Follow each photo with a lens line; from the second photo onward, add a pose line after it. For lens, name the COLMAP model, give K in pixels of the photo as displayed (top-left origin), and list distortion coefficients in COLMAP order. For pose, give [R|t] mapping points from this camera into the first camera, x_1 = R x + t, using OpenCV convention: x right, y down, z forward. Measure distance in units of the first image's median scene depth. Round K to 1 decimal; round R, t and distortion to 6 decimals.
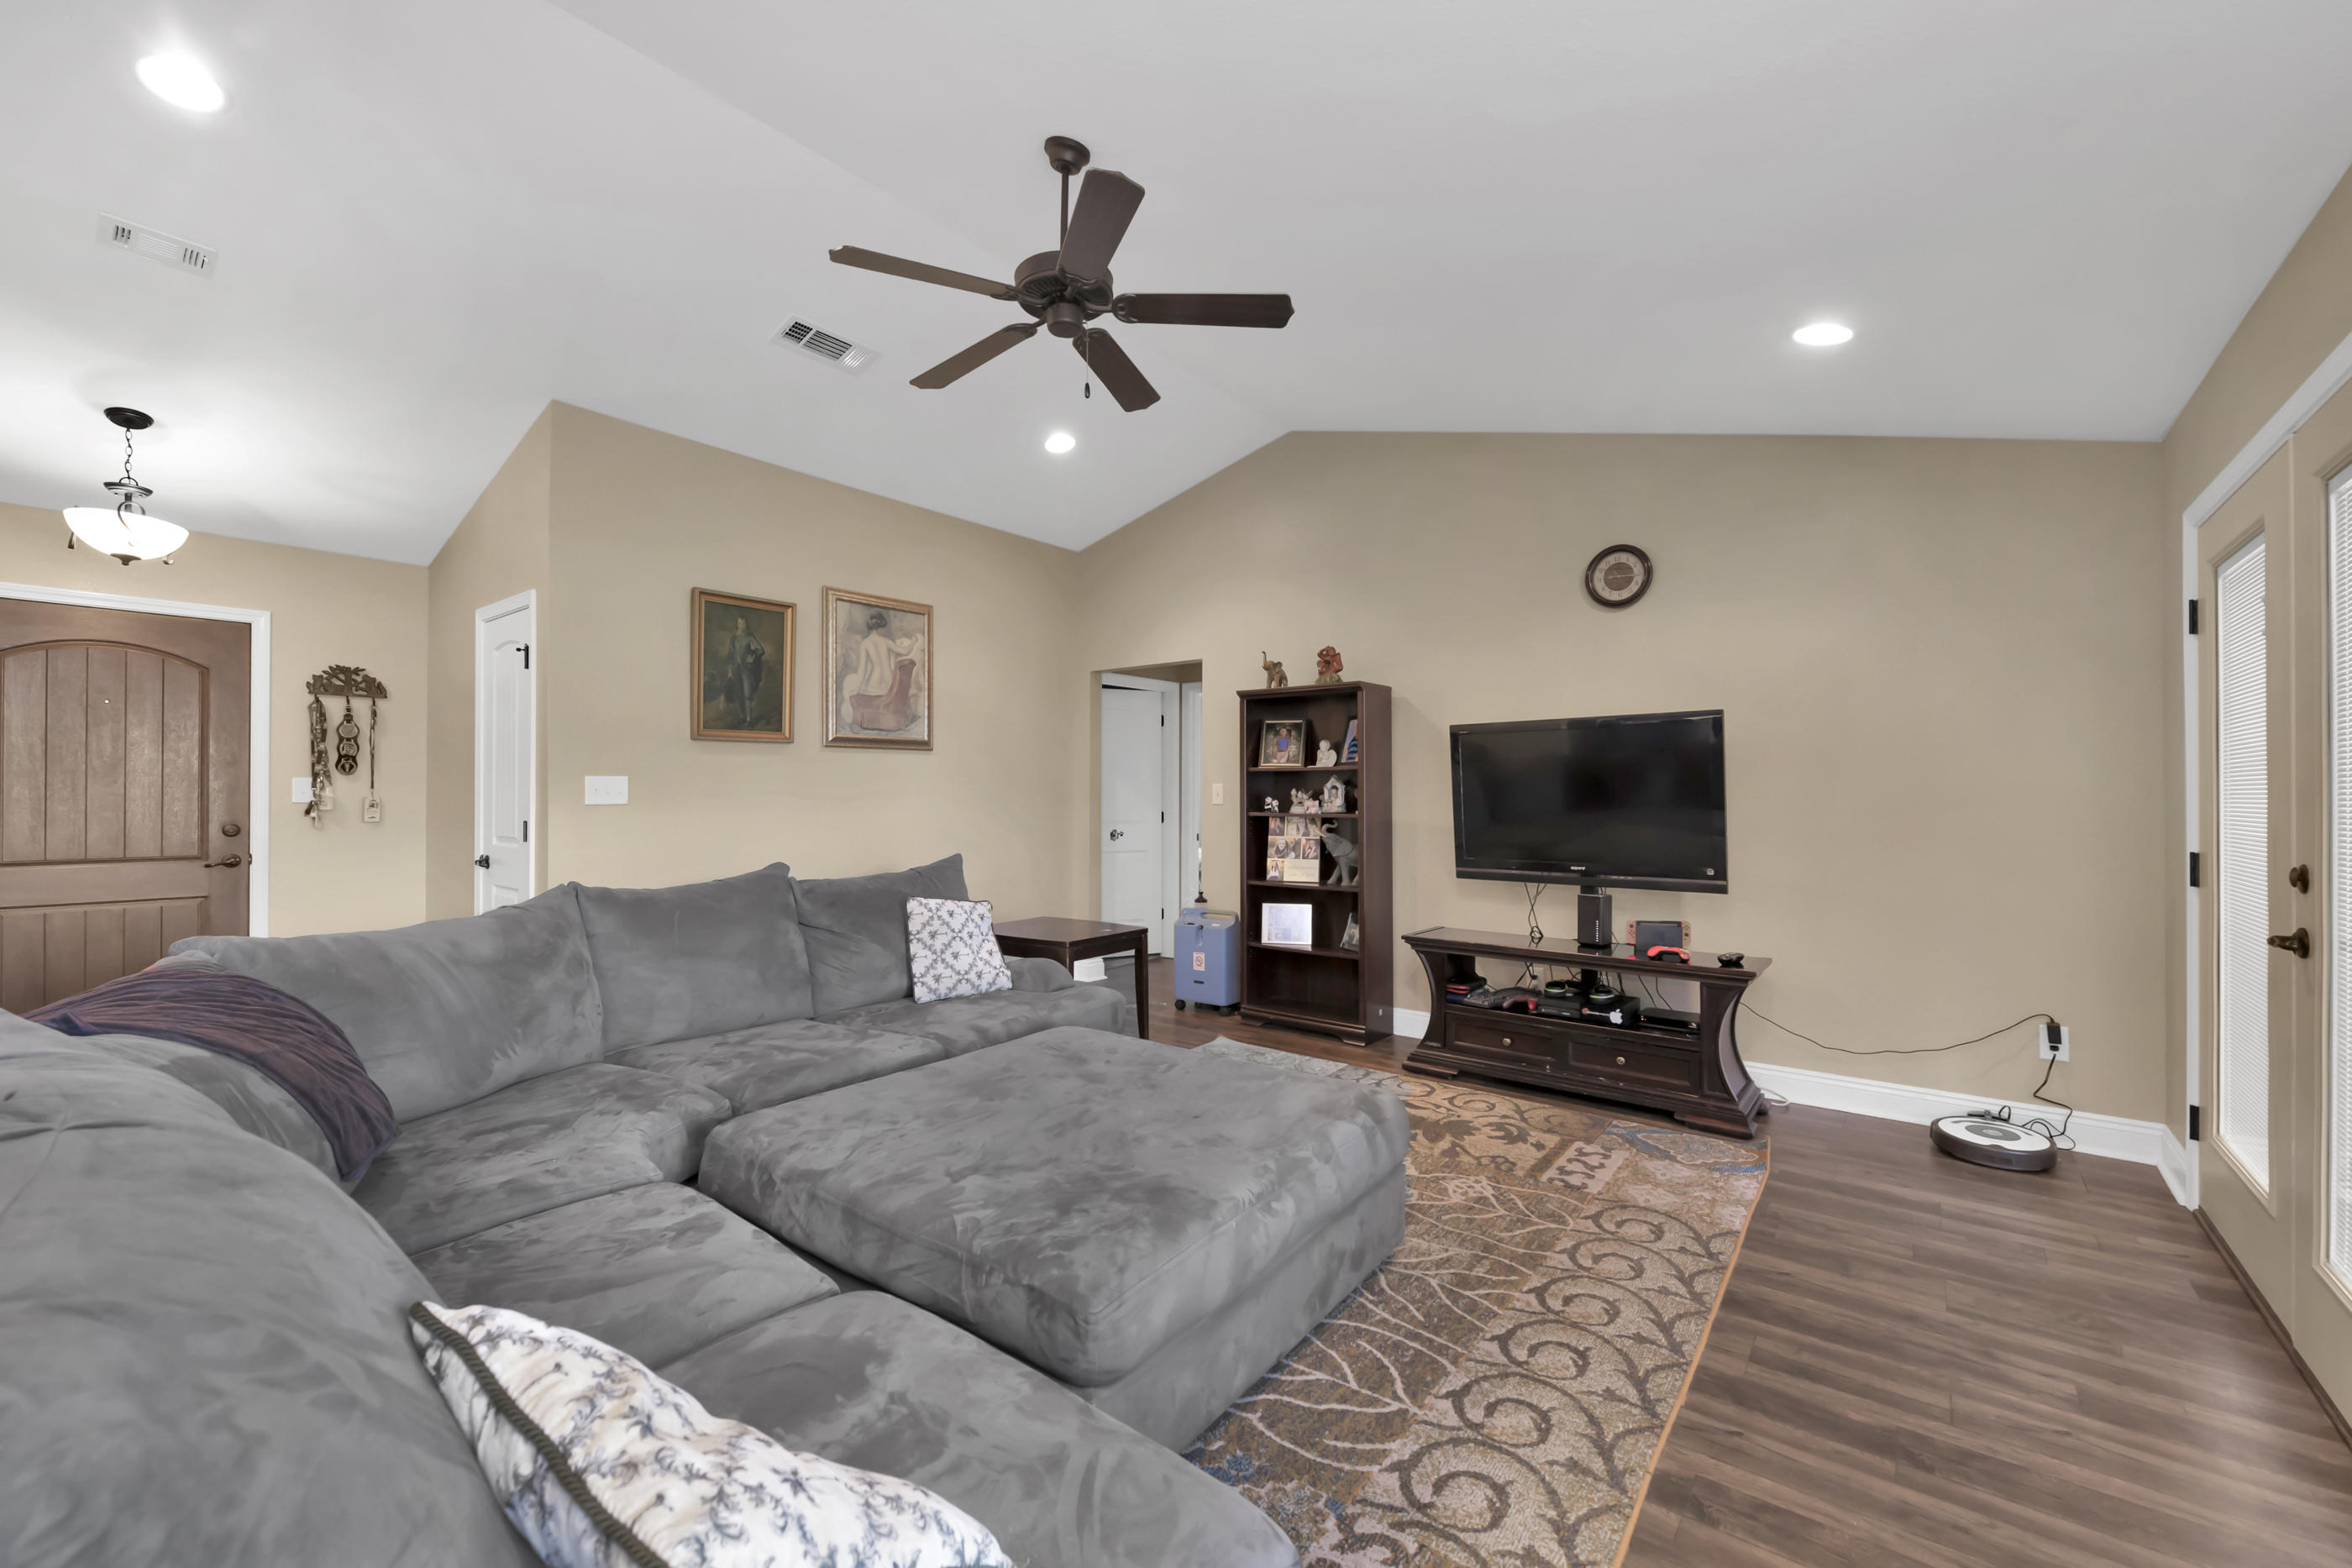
lens RADIAL K [[915.5, 0, 1236.3], [0, 915.5, 779.9], [0, 0, 1]] dist [0.002672, -0.002820]
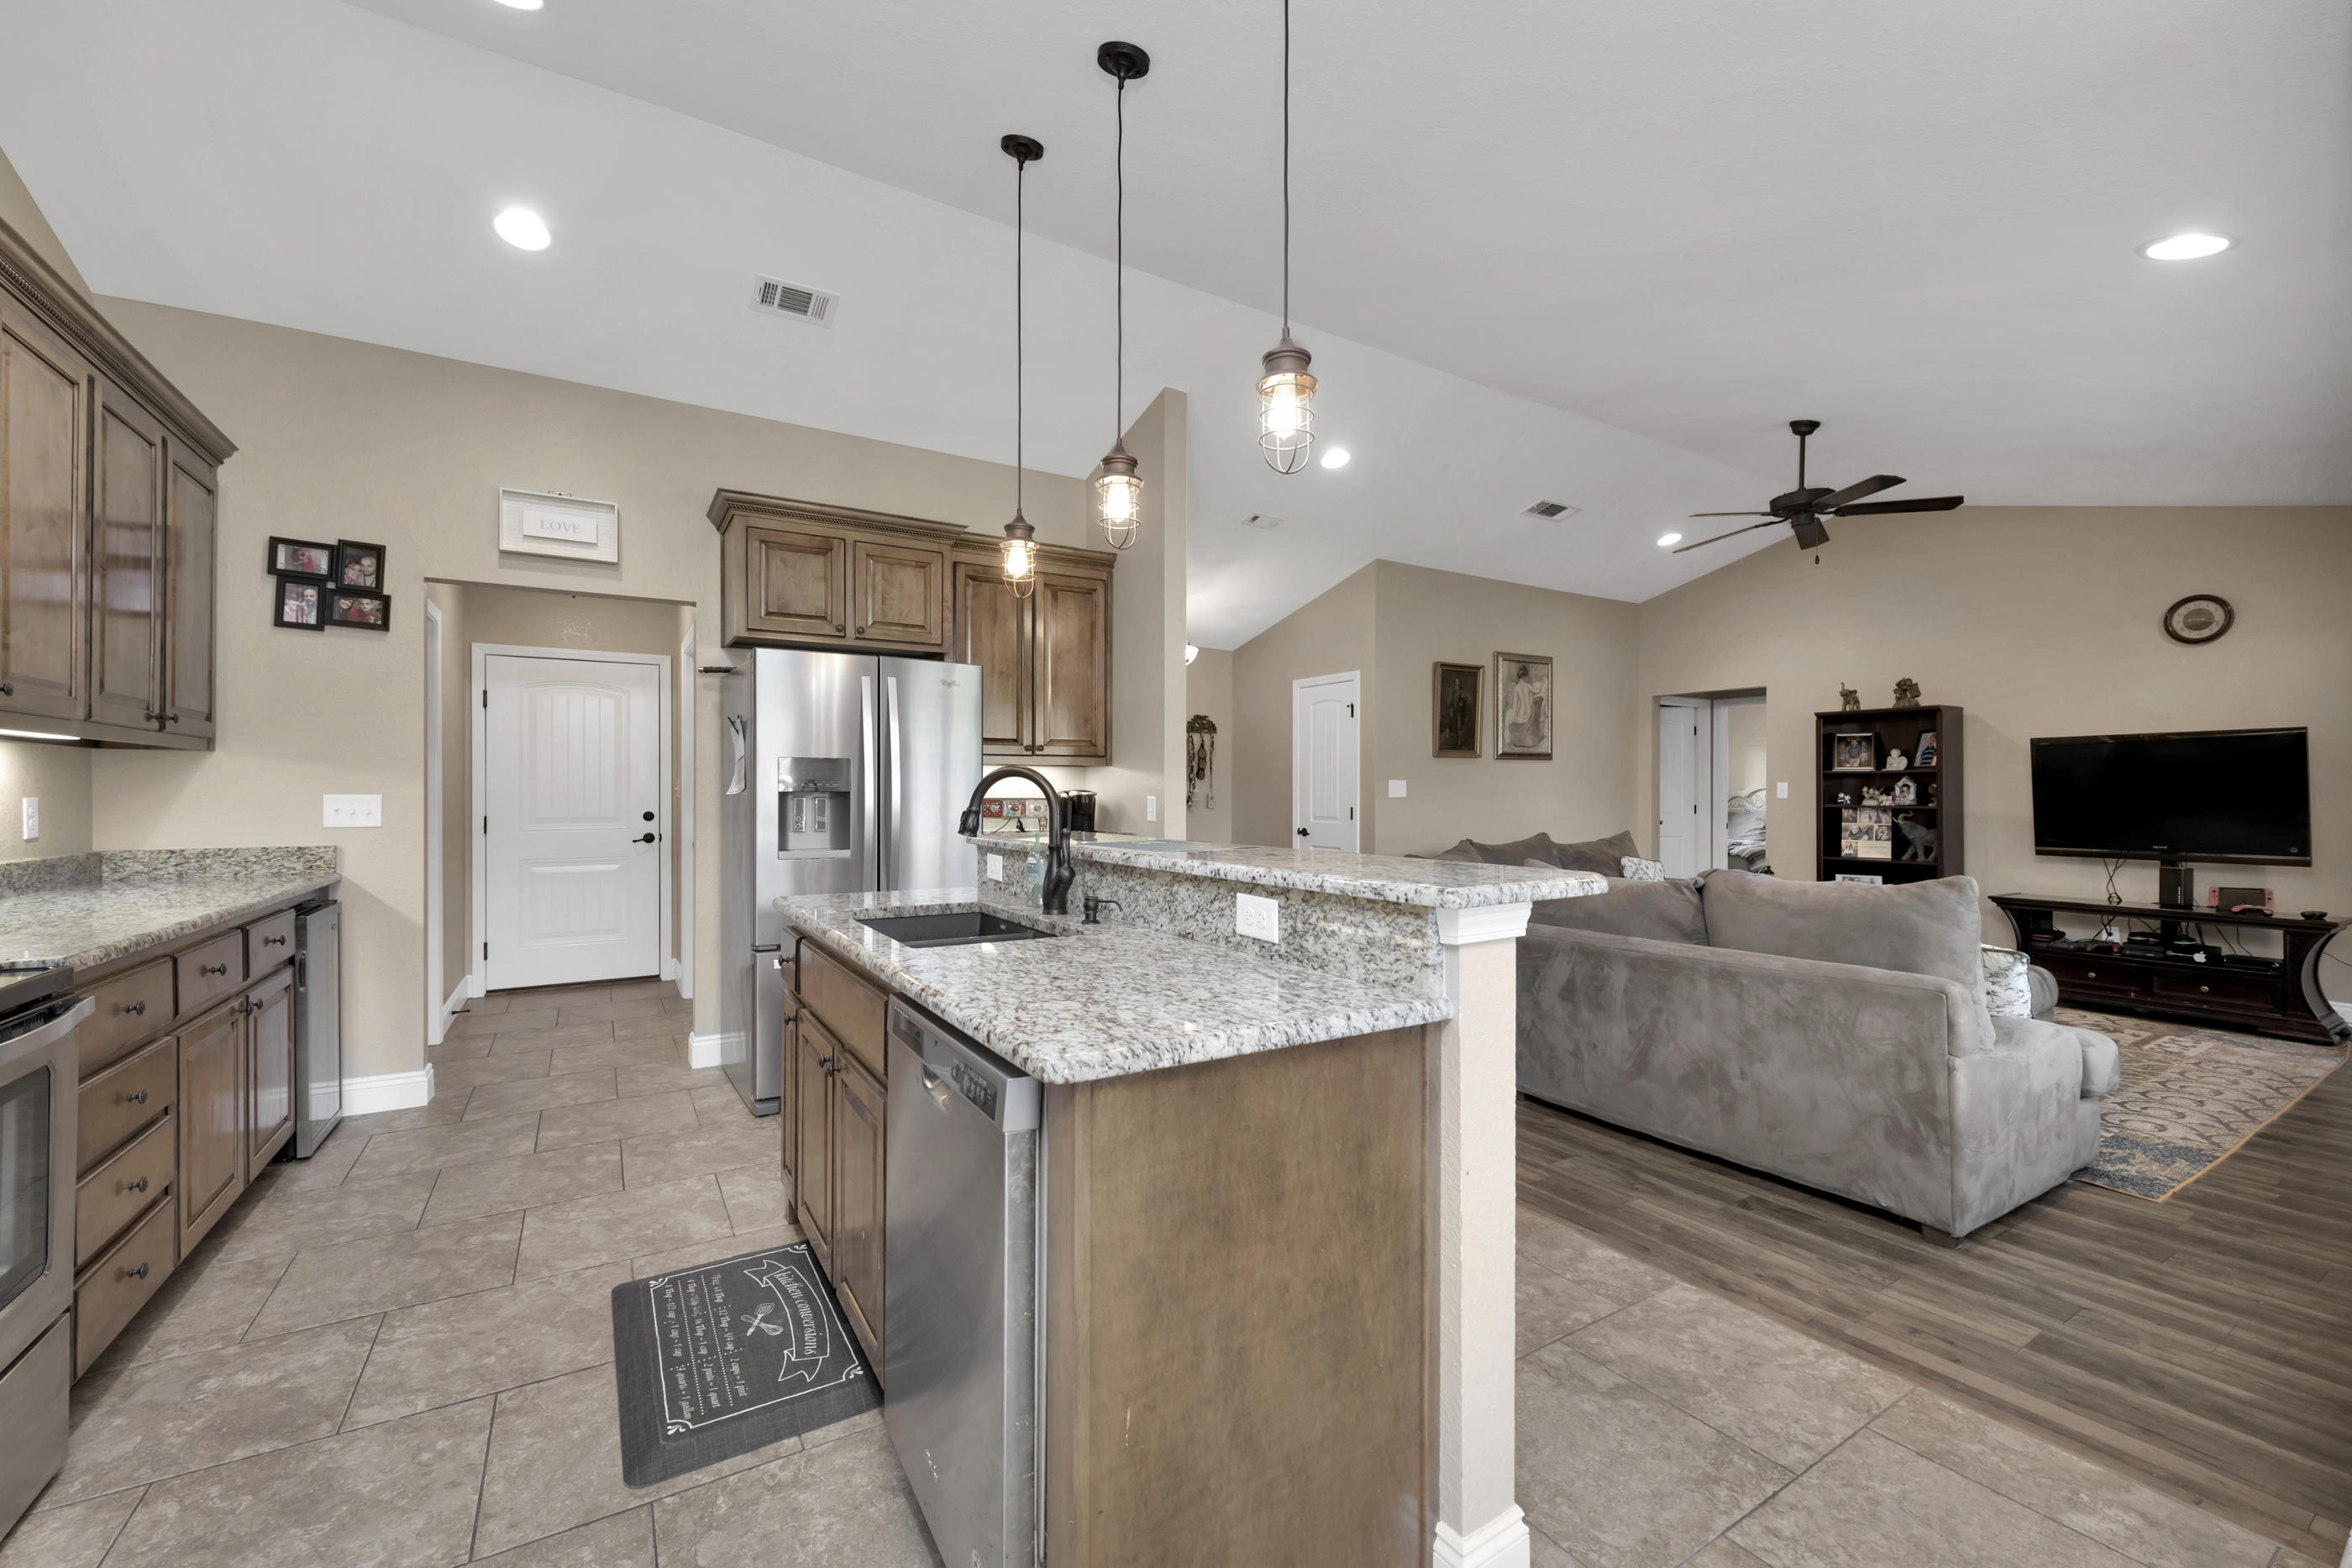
lens RADIAL K [[915.5, 0, 1237.8], [0, 915.5, 793.6], [0, 0, 1]] dist [0.002672, -0.002820]
pose [[0.931001, 0.000548, -0.365017, -0.364245], [0.007463, 0.999761, 0.020536, -0.017204], [0.364941, -0.021843, 0.930775, -0.678811]]
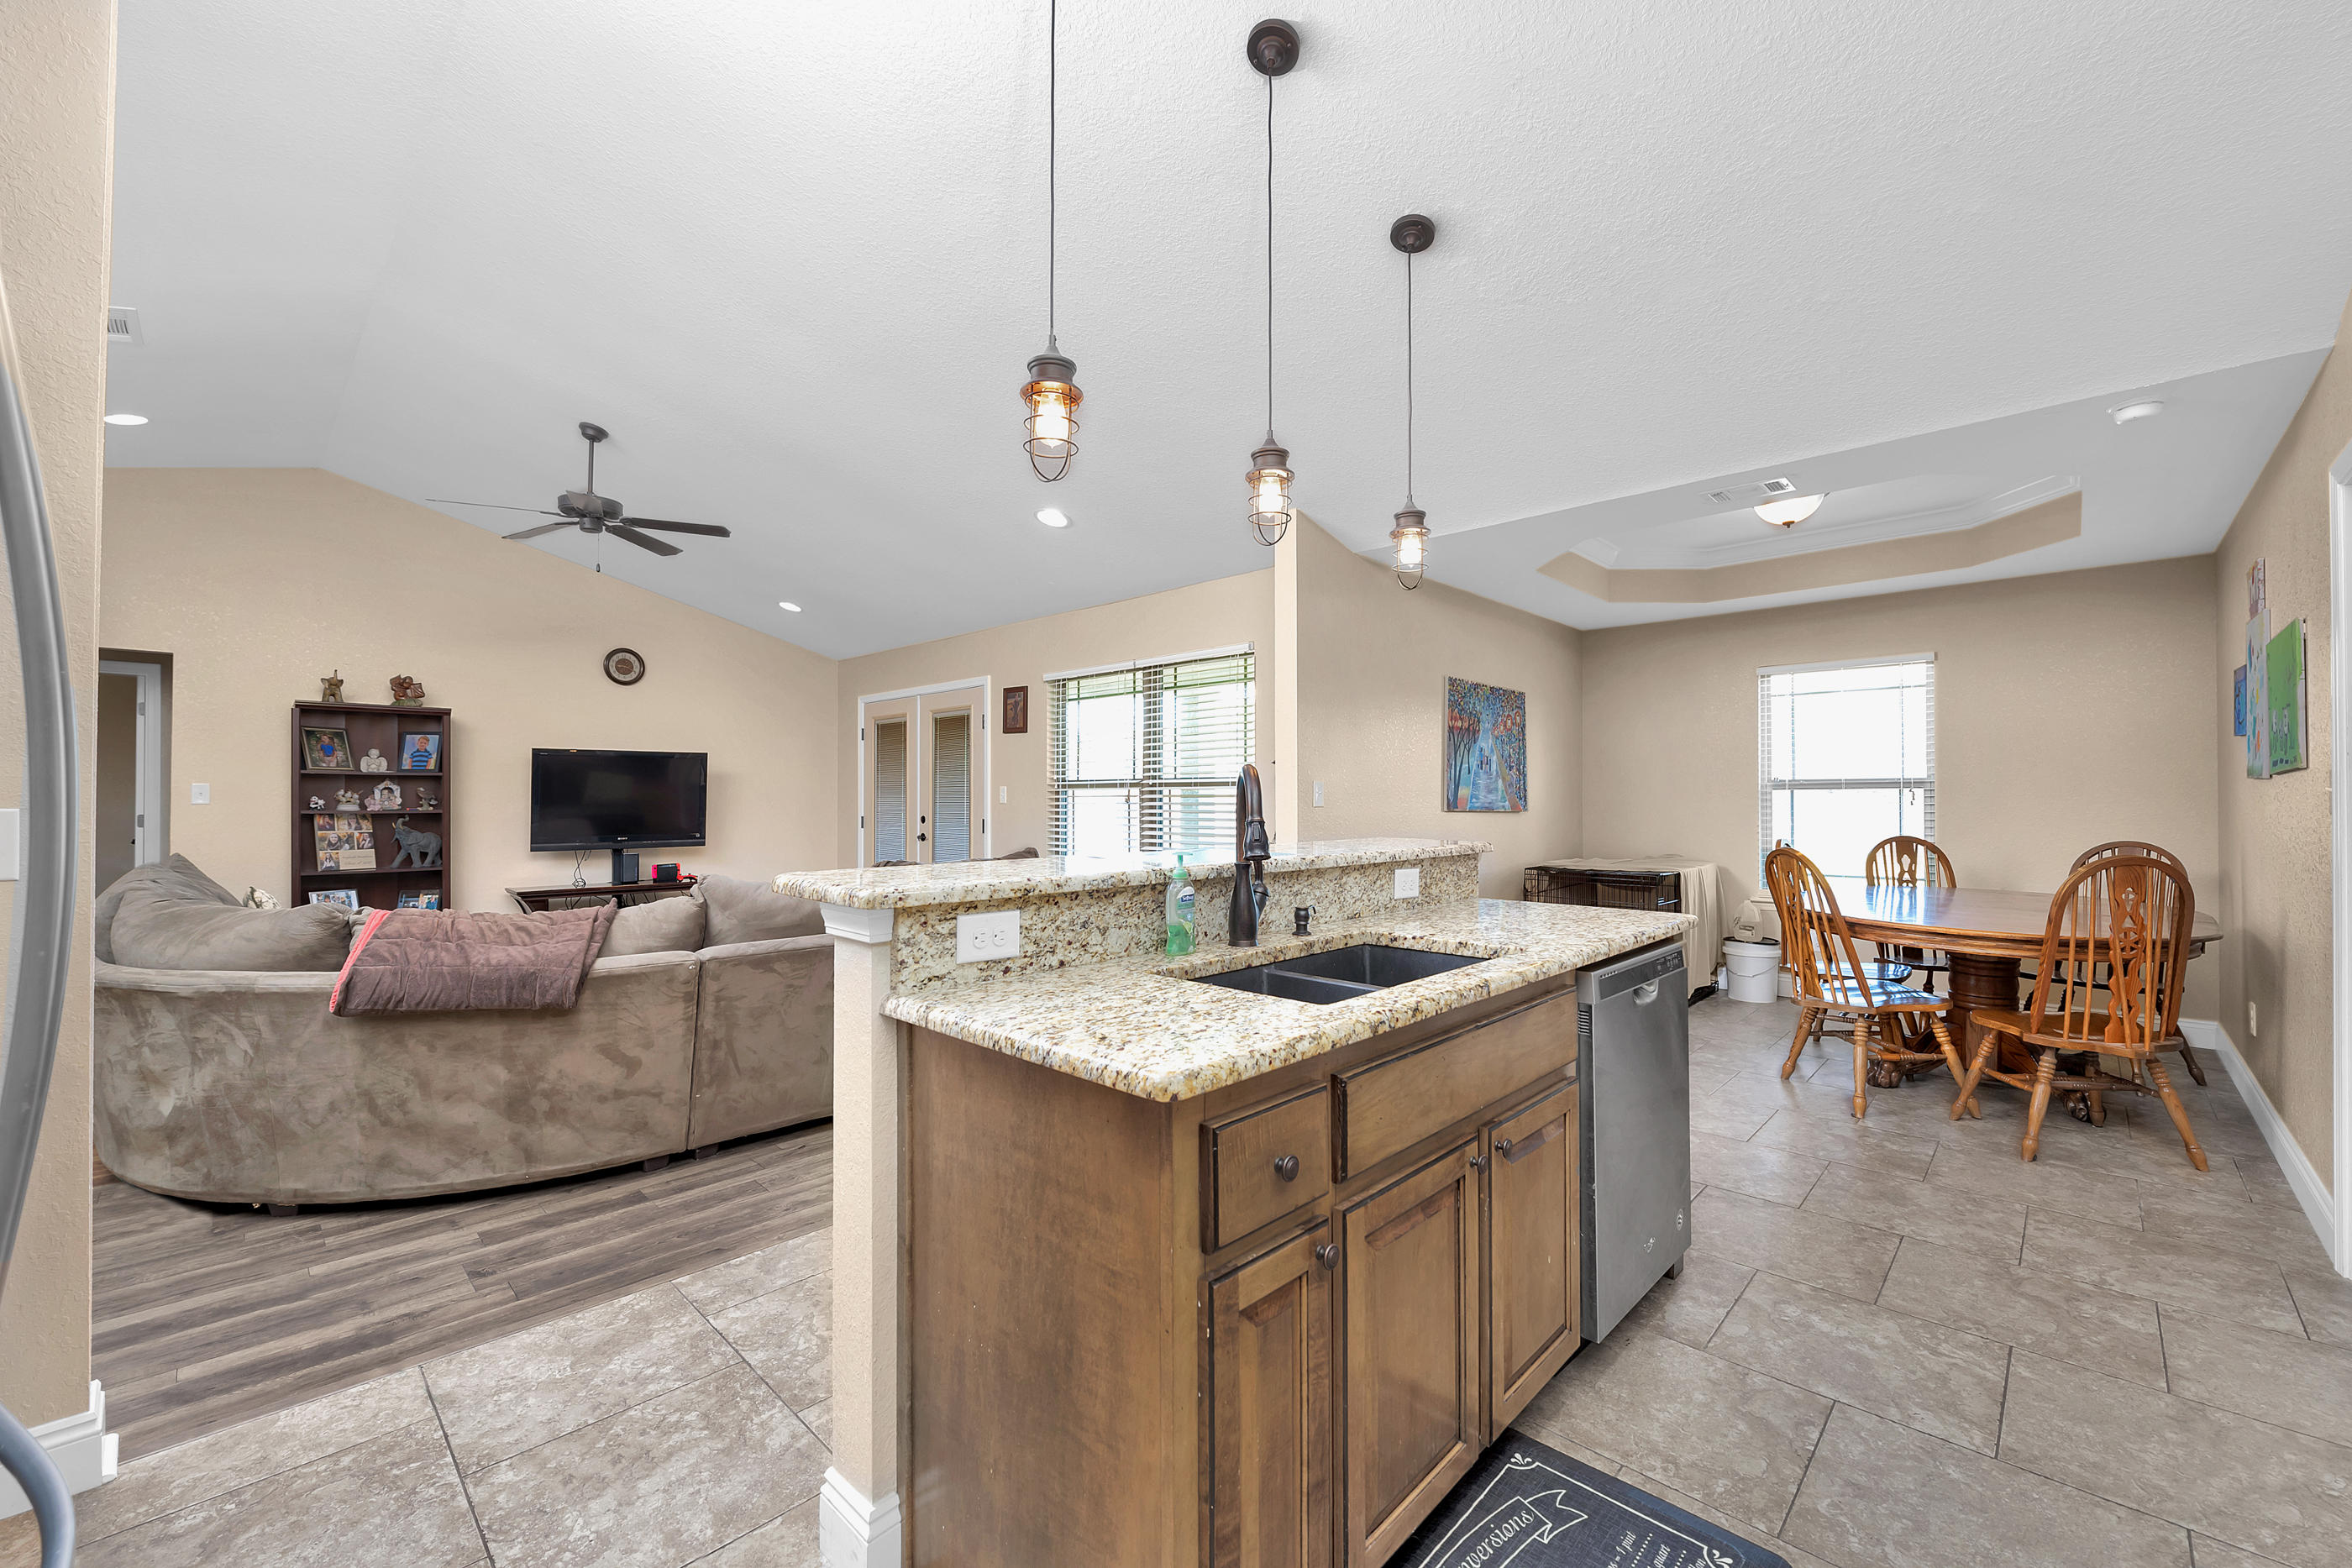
lens RADIAL K [[915.5, 0, 1143.3], [0, 915.5, 792.2], [0, 0, 1]] dist [0.002672, -0.002820]
pose [[0.149998, 0.004161, 0.988677, -1.143053], [-0.022047, 0.999757, -0.000863, -0.010187], [-0.988440, -0.021668, 0.150054, -0.213898]]
